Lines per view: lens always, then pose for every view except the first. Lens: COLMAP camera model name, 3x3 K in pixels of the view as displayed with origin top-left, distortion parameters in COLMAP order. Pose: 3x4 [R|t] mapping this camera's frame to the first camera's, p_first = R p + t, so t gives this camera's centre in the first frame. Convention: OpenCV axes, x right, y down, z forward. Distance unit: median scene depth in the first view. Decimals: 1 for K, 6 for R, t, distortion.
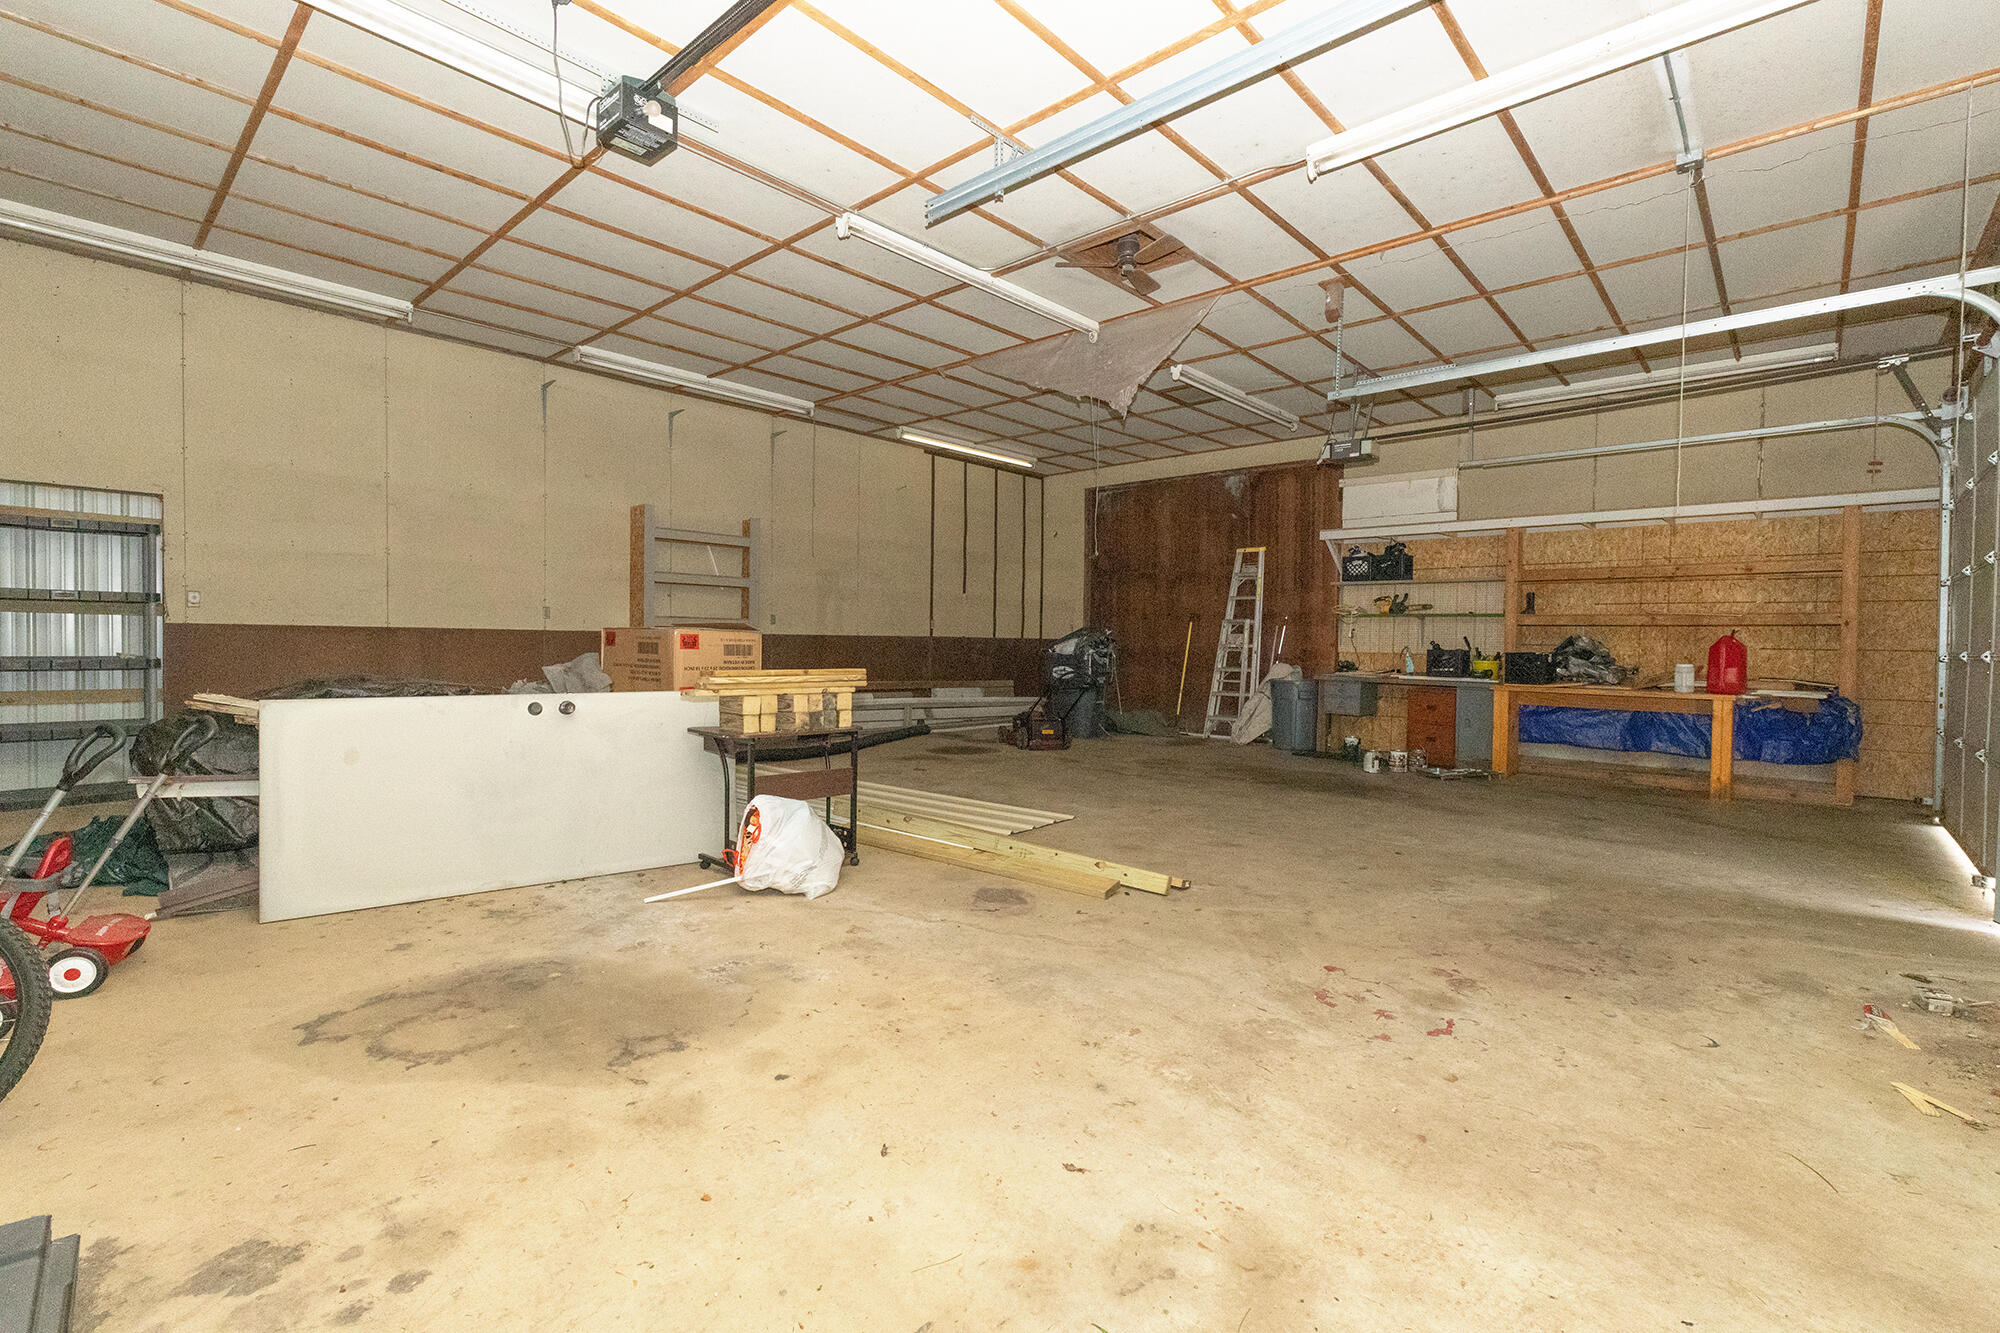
lens RADIAL K [[888.4, 0, 995.8], [0, 888.4, 661.2], [0, 0, 1]] dist [-0.003287, -0.000381]
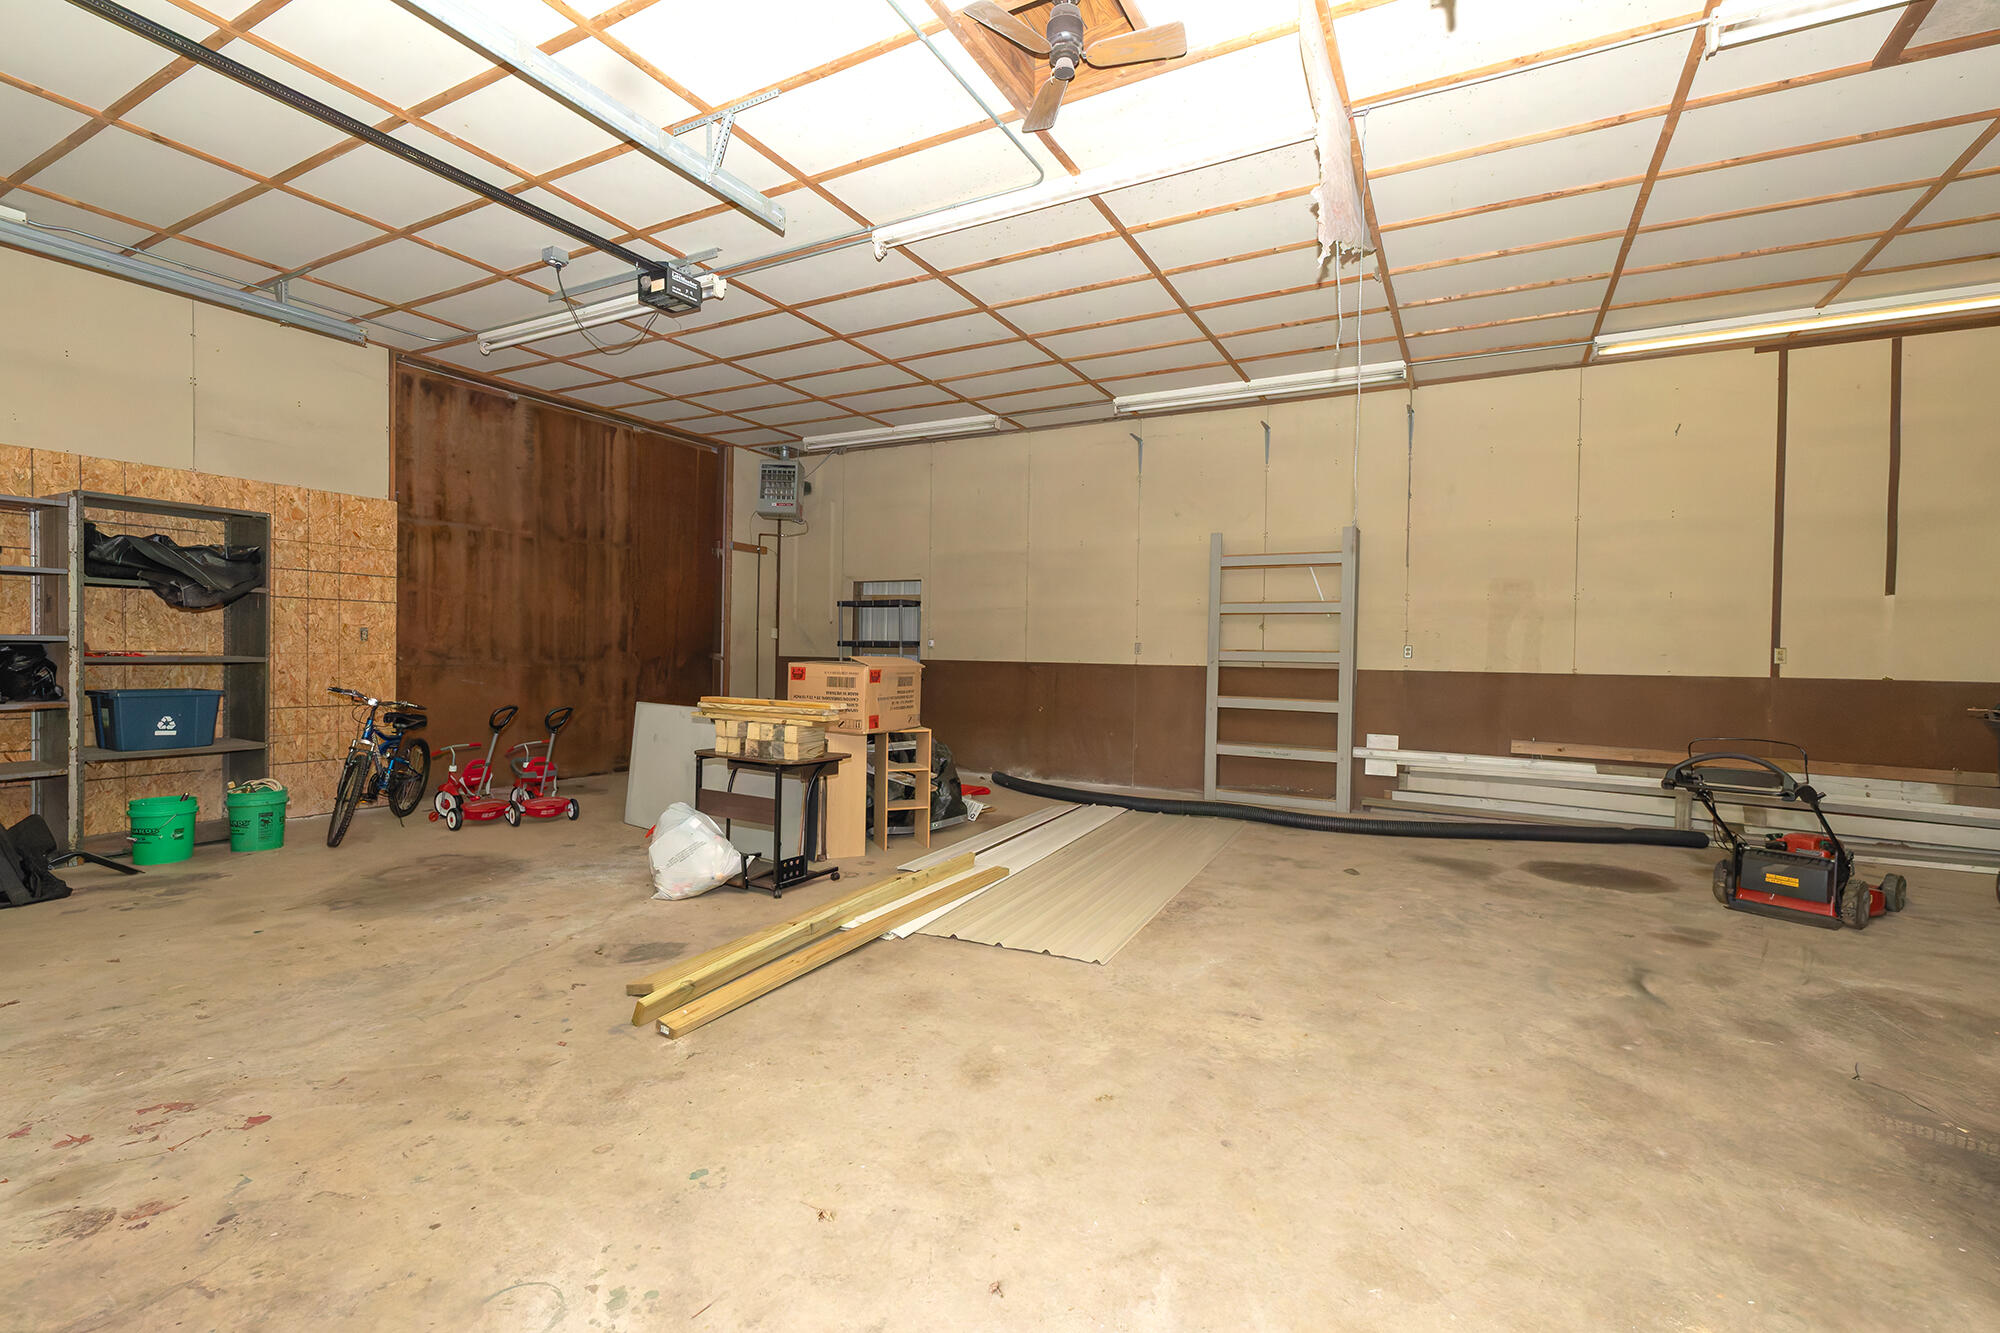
lens RADIAL K [[887.8, 0, 992.8], [0, 887.8, 672.4], [0, 0, 1]] dist [-0.001753, -0.000040]
pose [[0.238245, 0.009148, -0.971162, 0.912957], [-0.036411, 0.999337, 0.000482, -0.035618], [0.970522, 0.035246, 0.238420, 1.037461]]
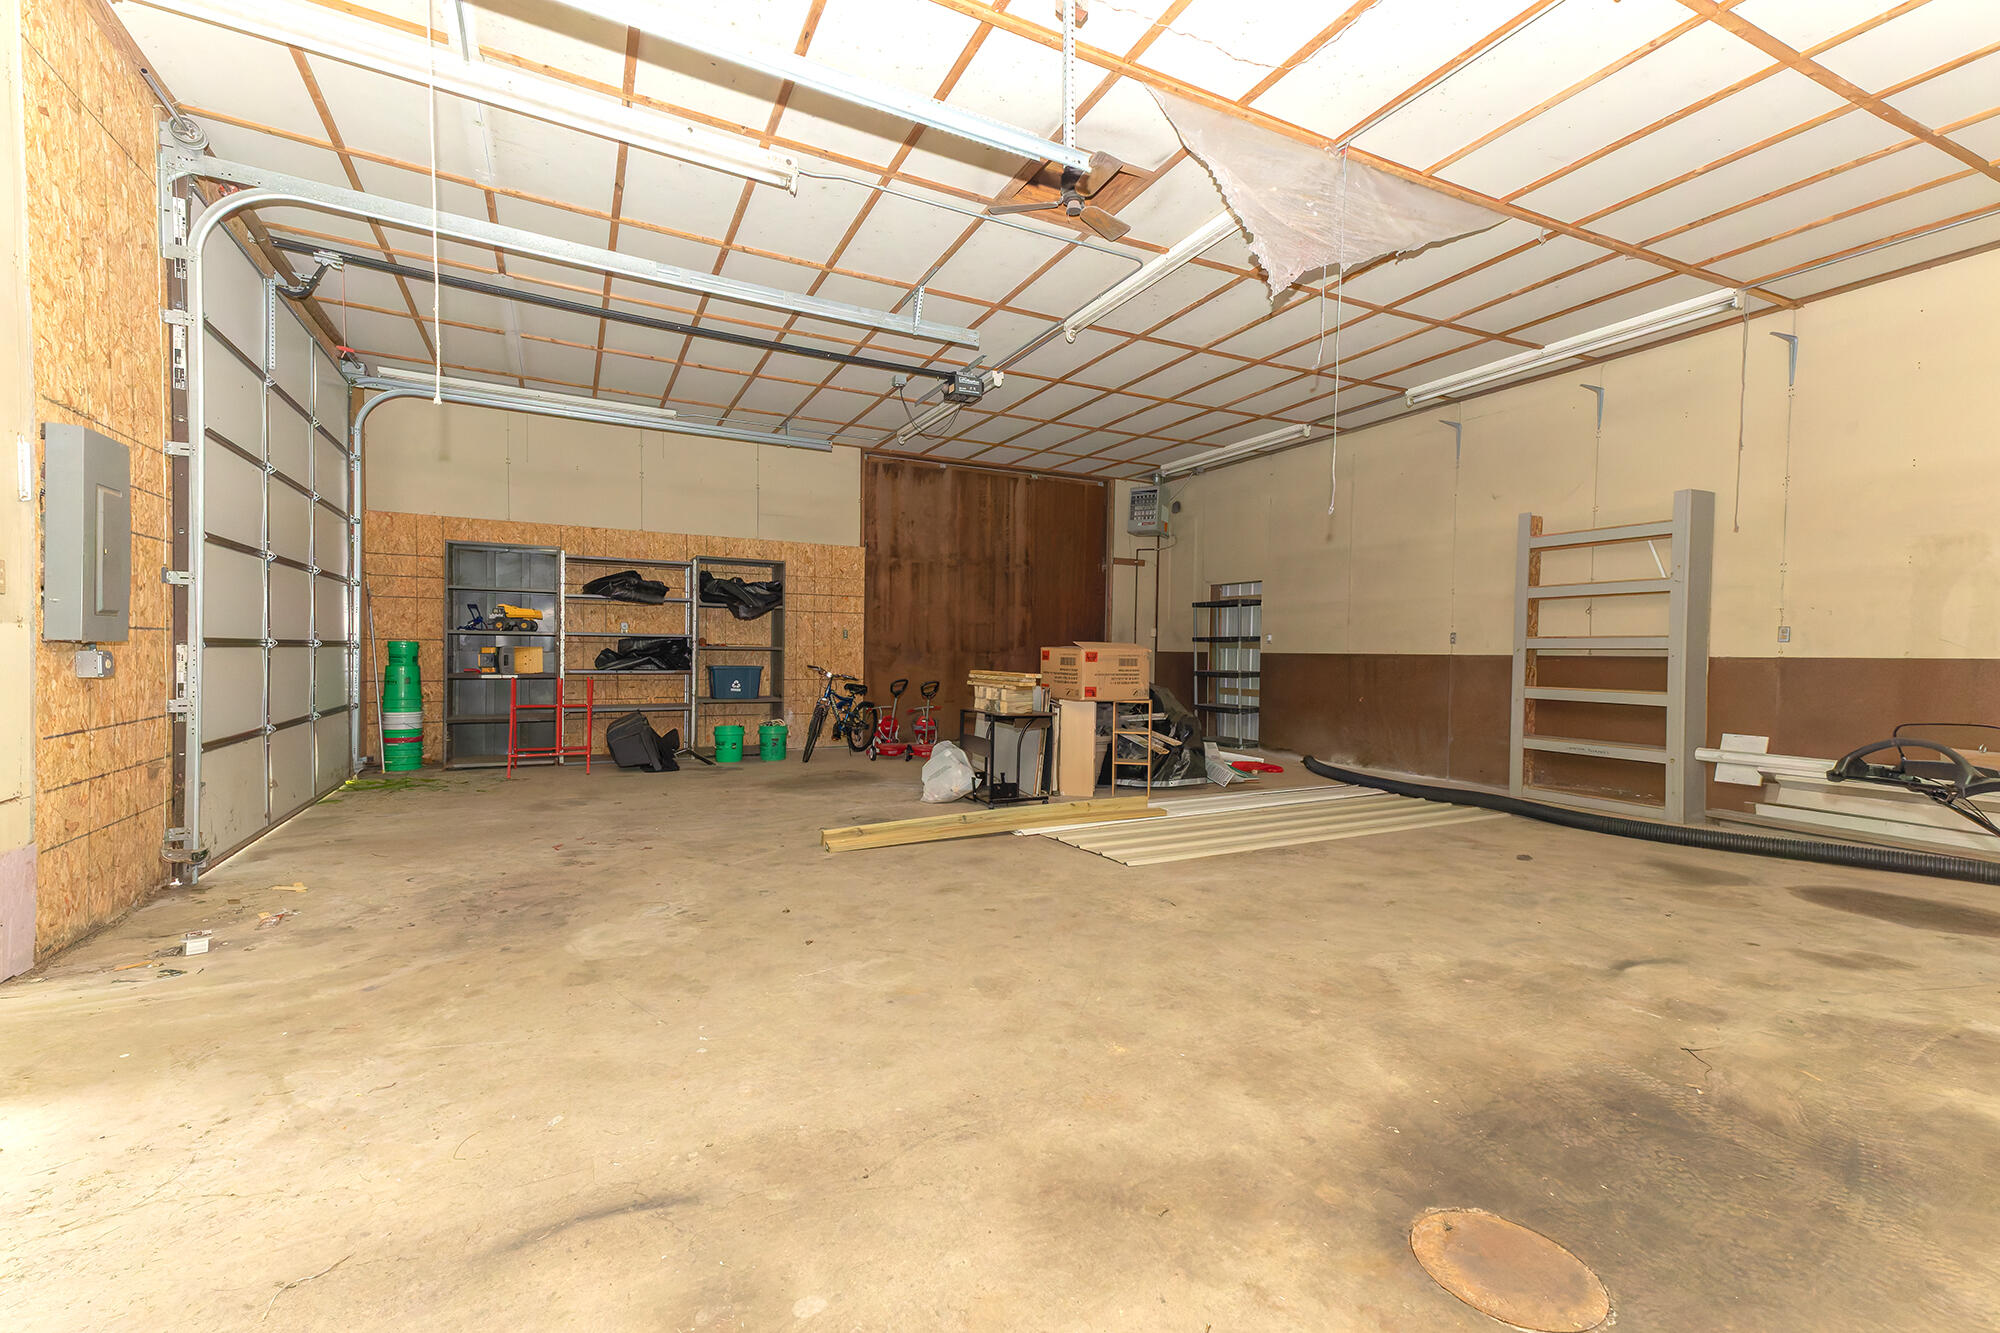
lens RADIAL K [[854.5, 0, 1000.0], [0, 854.5, 666.5], [0, 0, 1]] dist [0.052270, -0.000020]
pose [[-0.350888, -0.005743, -0.936400, 1.180612], [-0.043030, 0.999024, 0.009997, -0.014622], [0.935428, 0.043802, -0.350792, 1.559129]]
